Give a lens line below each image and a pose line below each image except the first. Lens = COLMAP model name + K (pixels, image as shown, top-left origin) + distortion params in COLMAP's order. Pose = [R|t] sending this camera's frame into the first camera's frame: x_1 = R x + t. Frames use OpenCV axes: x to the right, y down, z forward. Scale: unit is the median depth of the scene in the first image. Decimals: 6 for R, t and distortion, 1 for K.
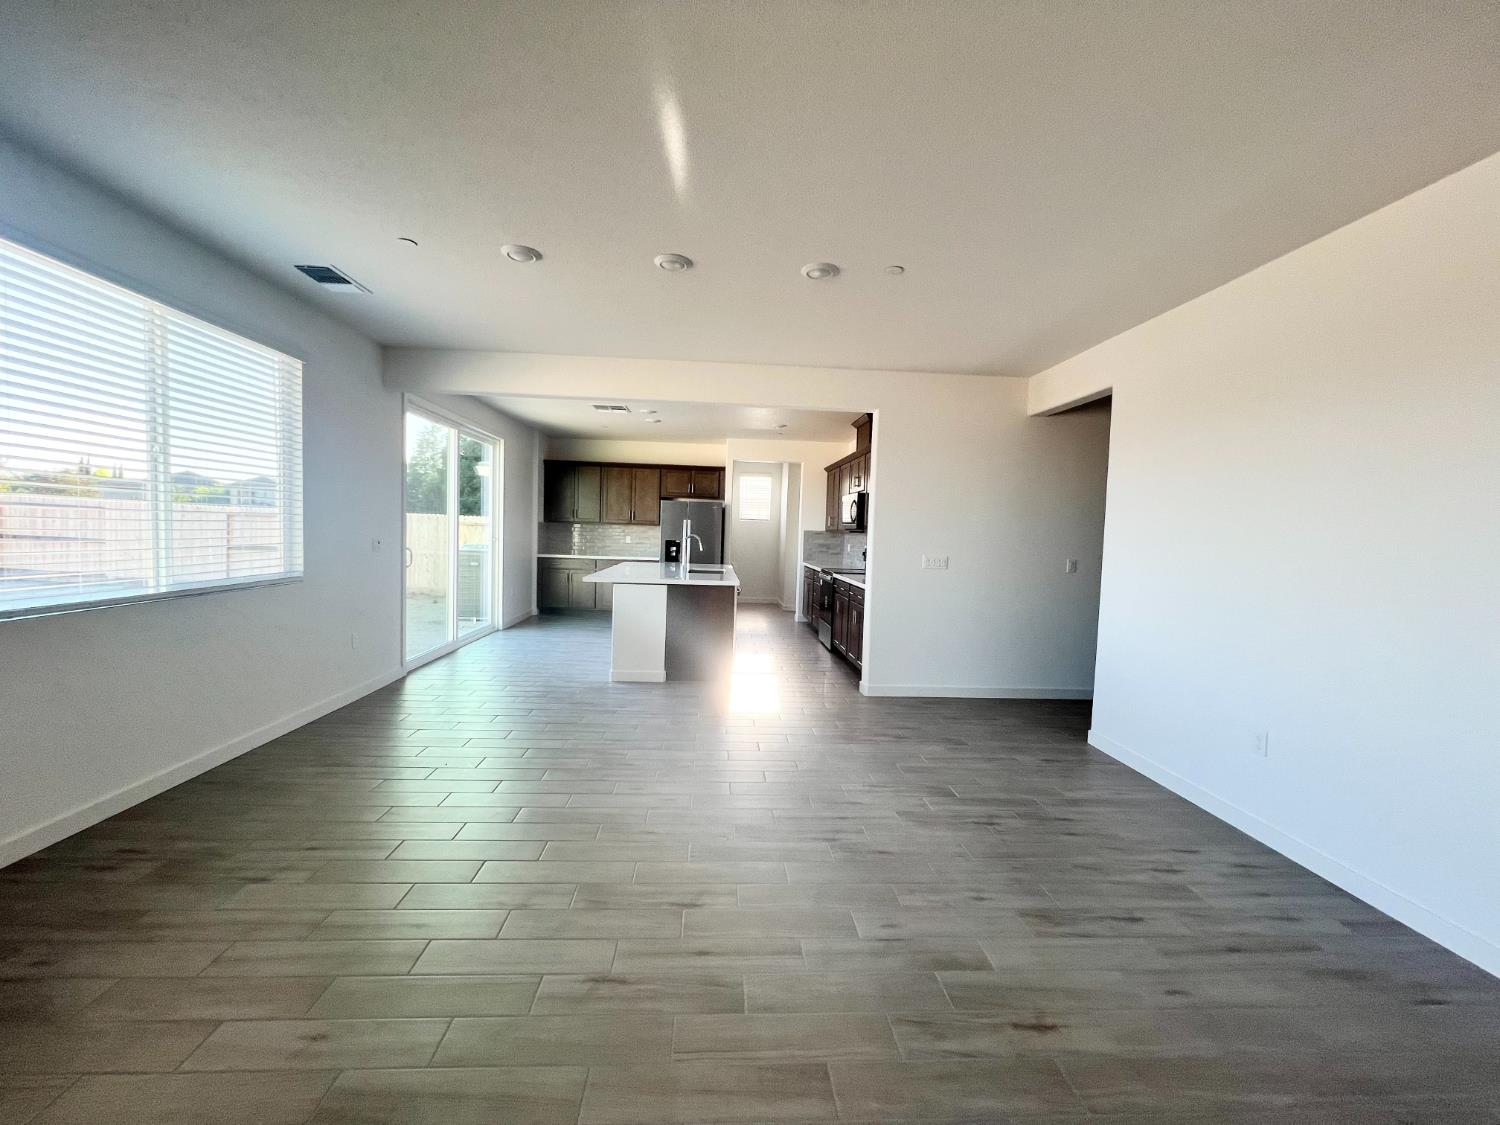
lens RADIAL K [[603.6, 0, 744.4], [0, 603.6, 562.0], [0, 0, 1]] dist [-0.002440, 0.000761]
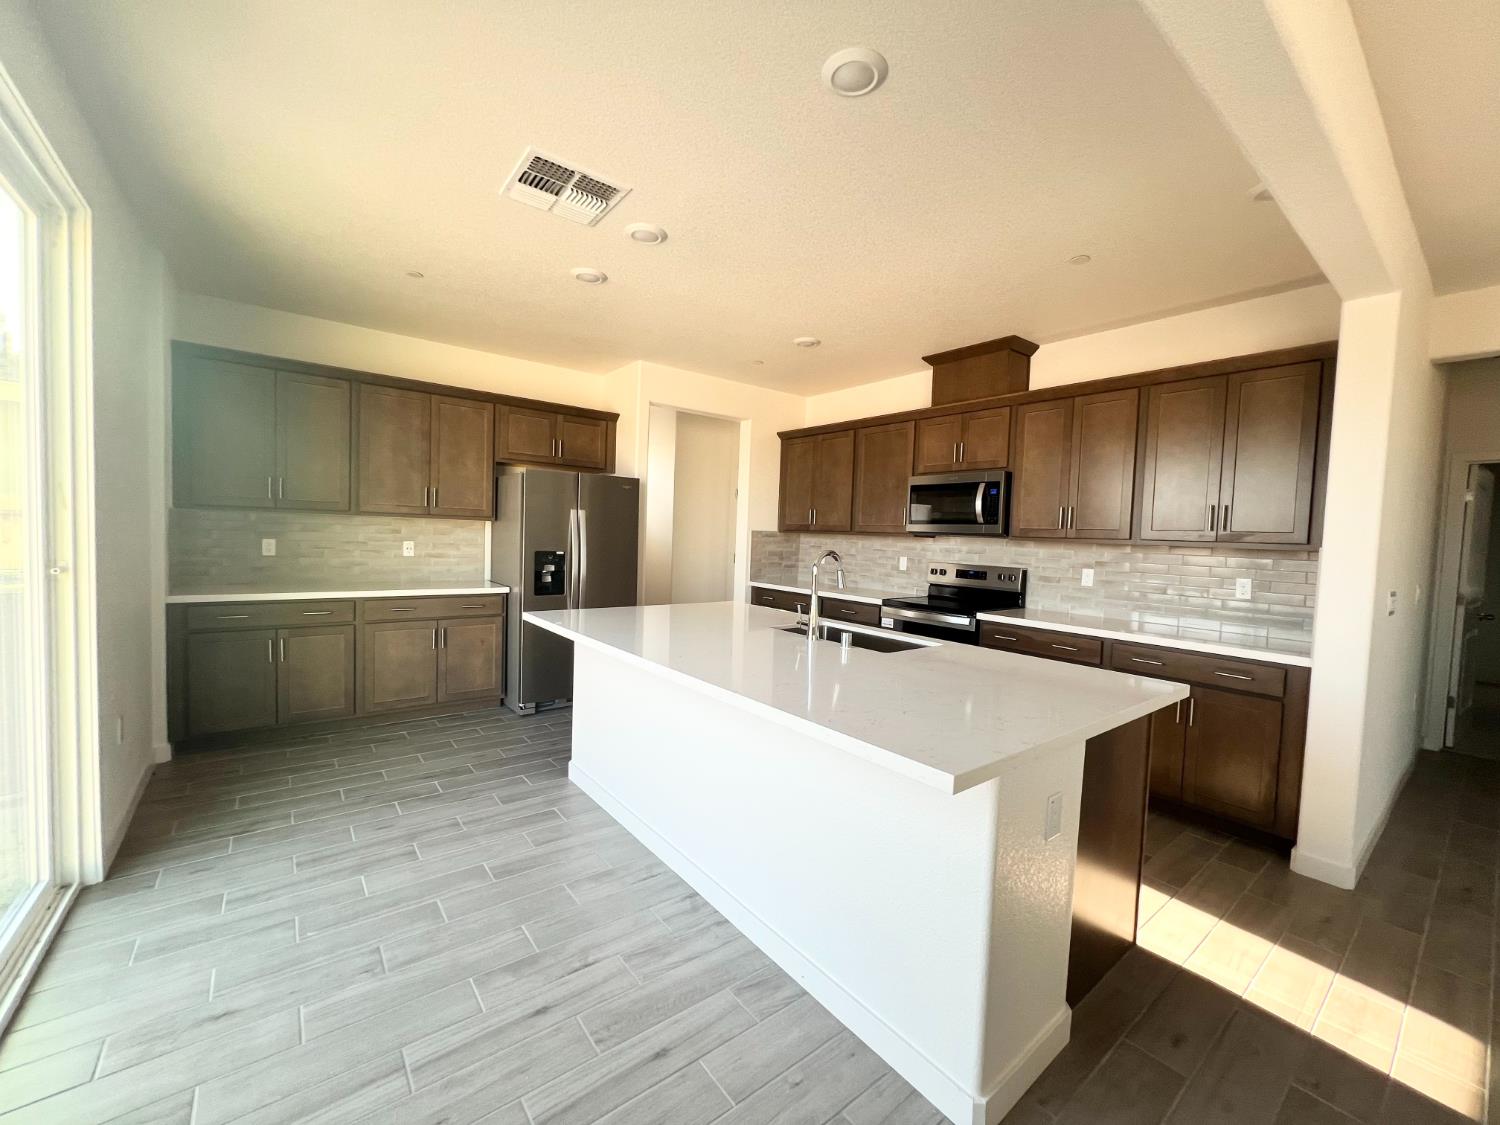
lens RADIAL K [[603.6, 0, 739.1], [0, 603.6, 557.6], [0, 0, 1]] dist [-0.002440, 0.000761]
pose [[0.822629, -0.025213, 0.568019, -0.262480], [0.020577, 0.999682, 0.014573, -0.033931], [-0.568206, -0.000300, 0.822886, 0.498540]]
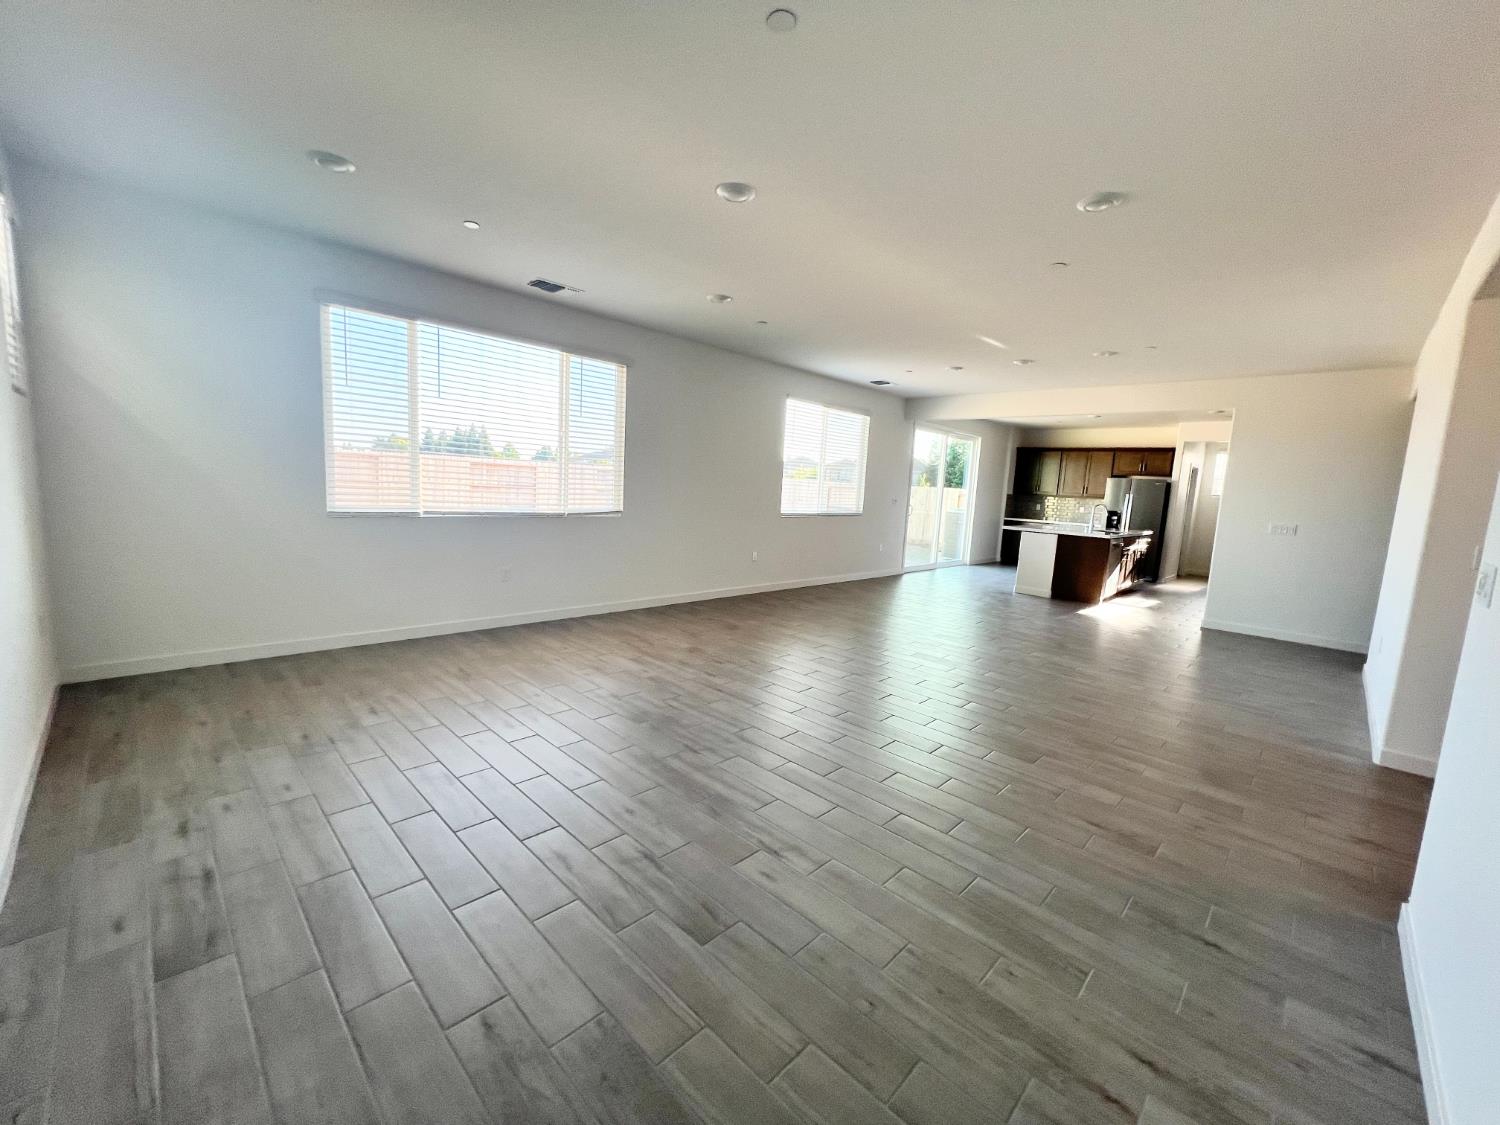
lens RADIAL K [[603.6, 0, 747.7], [0, 603.6, 562.2], [0, 0, 1]] dist [-0.002440, 0.000761]
pose [[0.676701, 0.099817, -0.729460, 0.270103], [-0.070690, 0.994998, 0.070575, 0.032325], [0.732857, 0.003807, 0.680372, -0.356441]]
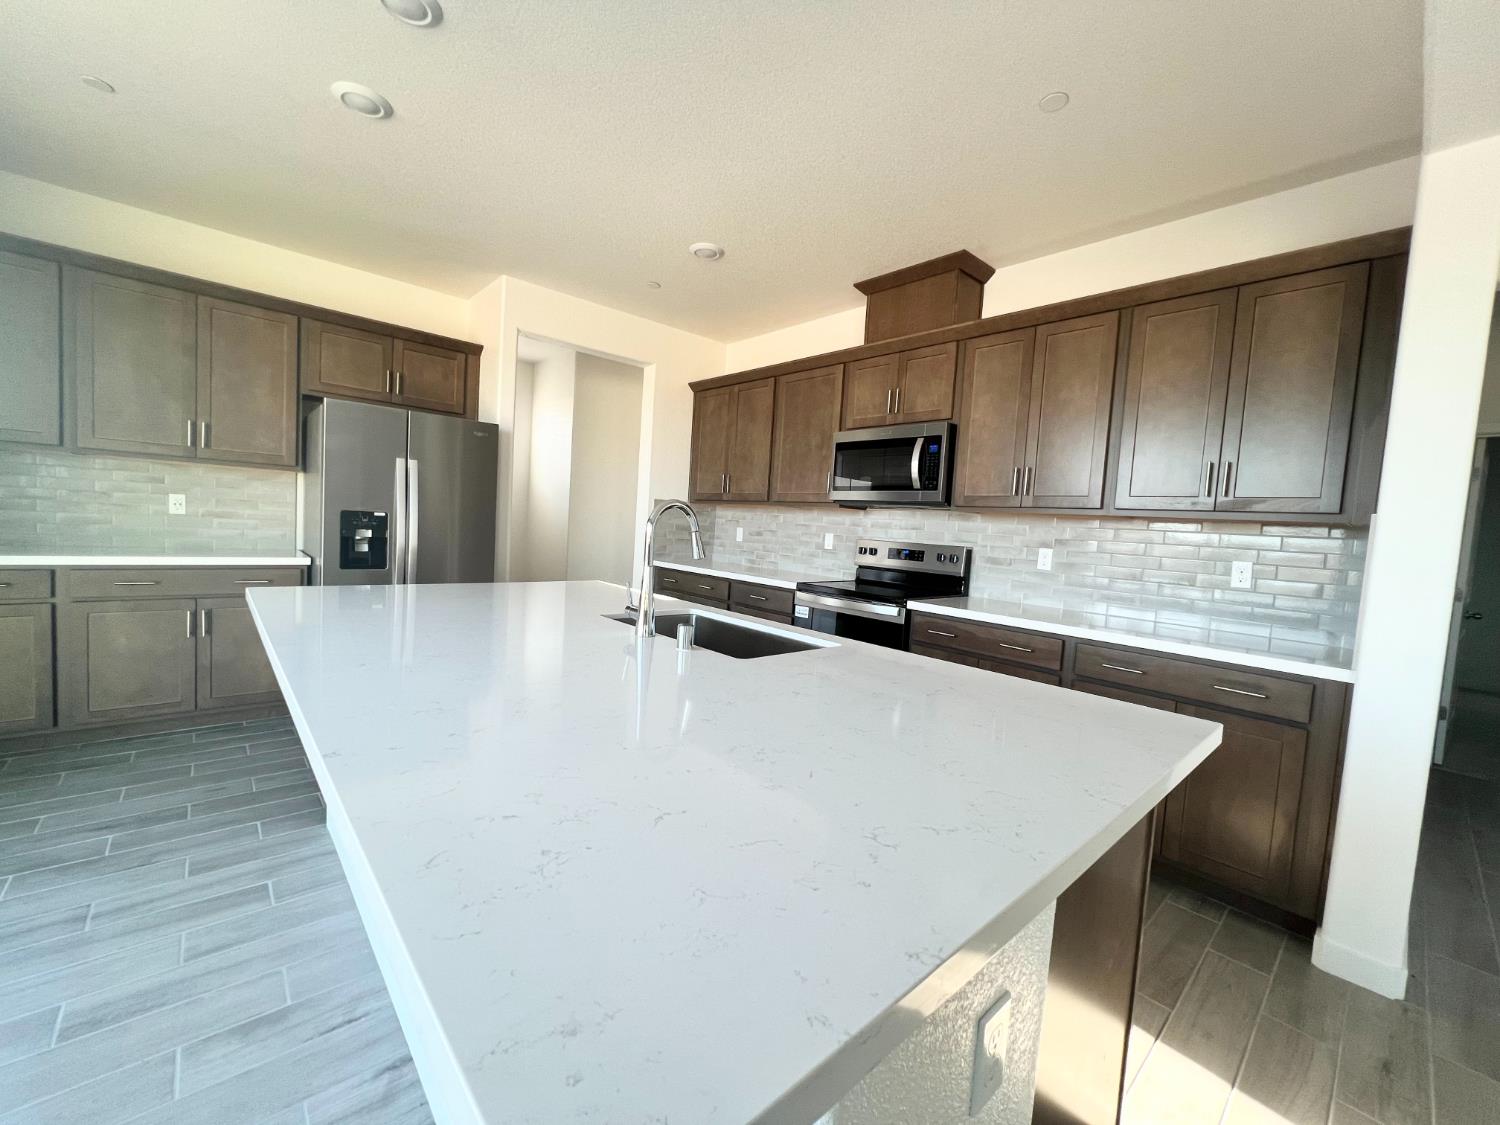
lens RADIAL K [[603.6, 0, 740.7], [0, 603.6, 557.2], [0, 0, 1]] dist [-0.002440, 0.000761]
pose [[0.781546, -0.018131, 0.623584, -0.164542], [-0.003445, 0.999437, 0.033376, -0.020417], [-0.623838, -0.028233, 0.781044, 0.550690]]
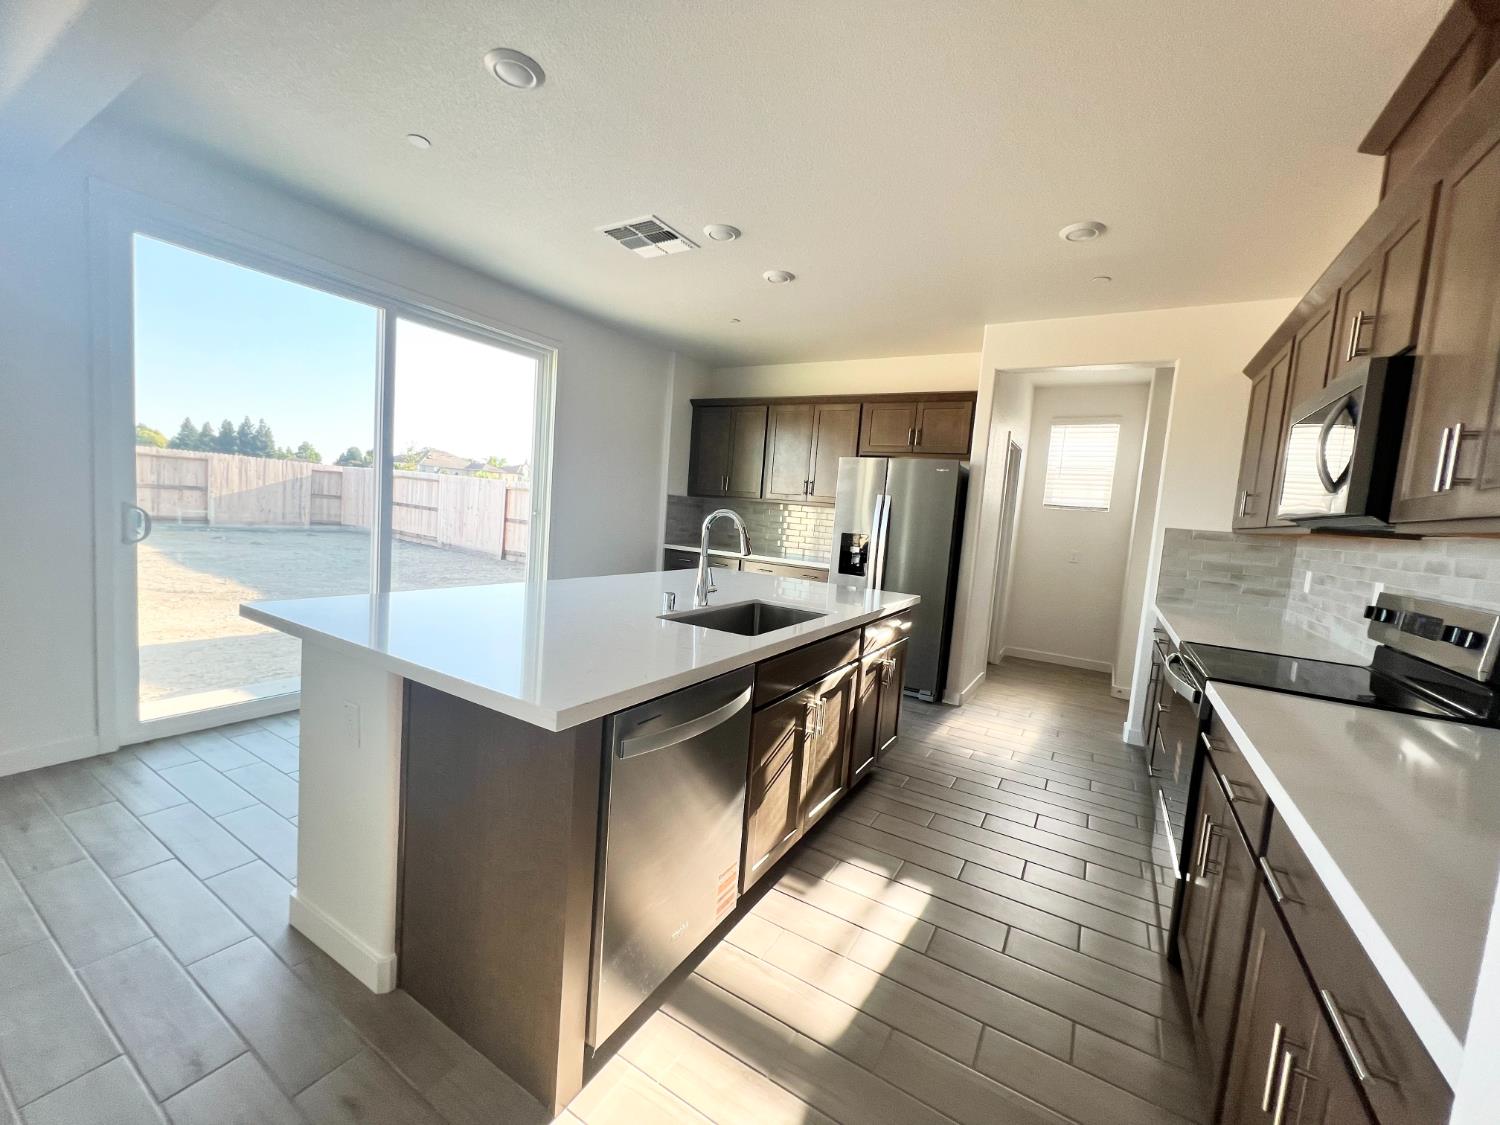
lens RADIAL K [[603.6, 0, 742.0], [0, 603.6, 564.7], [0, 0, 1]] dist [-0.002440, 0.000761]
pose [[0.825684, 0.083809, -0.557873, 0.091829], [-0.080477, 0.996288, 0.030562, -0.016906], [0.558363, 0.019662, 0.829364, 0.500174]]
